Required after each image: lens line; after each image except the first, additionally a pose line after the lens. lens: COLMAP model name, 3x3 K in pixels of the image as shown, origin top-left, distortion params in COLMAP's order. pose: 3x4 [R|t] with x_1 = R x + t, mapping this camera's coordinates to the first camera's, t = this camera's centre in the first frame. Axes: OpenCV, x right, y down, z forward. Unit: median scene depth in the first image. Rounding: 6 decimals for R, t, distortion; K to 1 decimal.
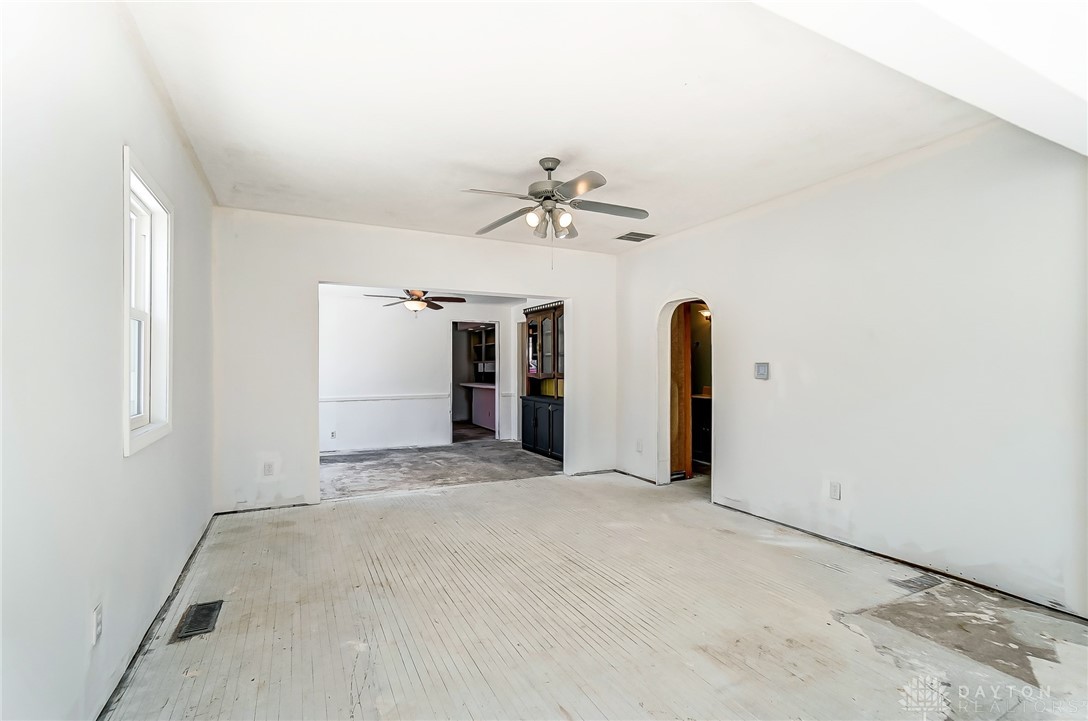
lens RADIAL K [[490.2, 0, 540.4], [0, 490.2, 380.8], [0, 0, 1]] dist [-0.030833, 0.014413]
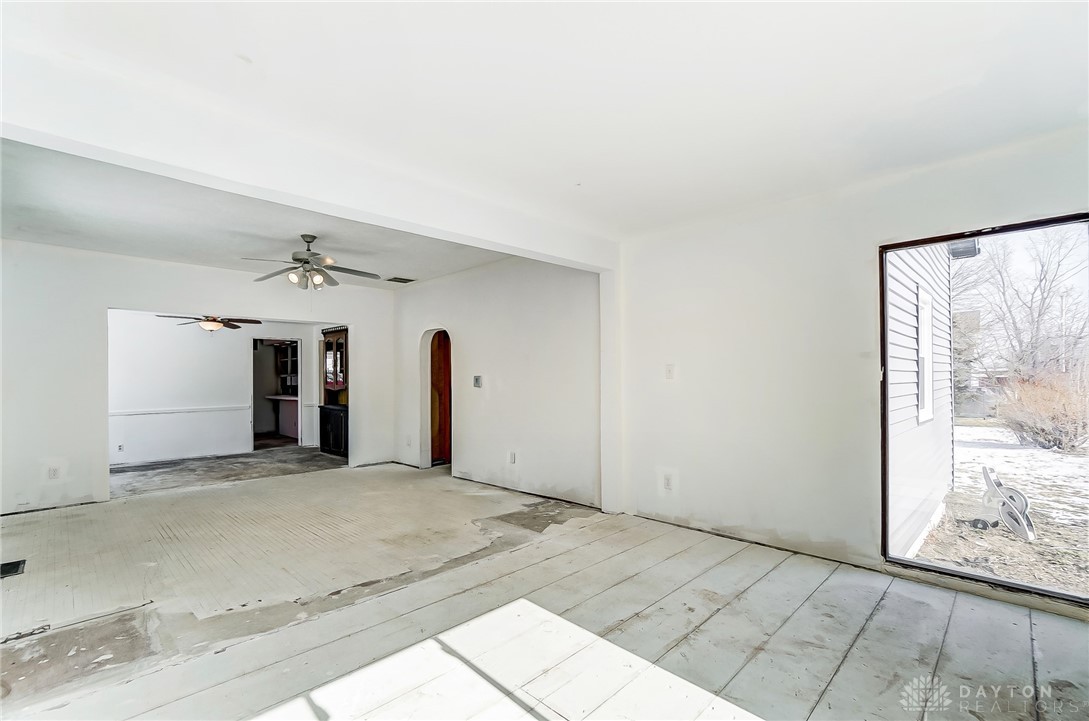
lens RADIAL K [[490.6, 0, 540.9], [0, 490.6, 380.8], [0, 0, 1]] dist [-0.030833, 0.014413]
pose [[0.948280, -0.009302, 0.317298, 0.123978], [0.016998, 0.999624, -0.021495, 0.009392], [-0.316979, 0.025777, 0.948082, -0.333646]]
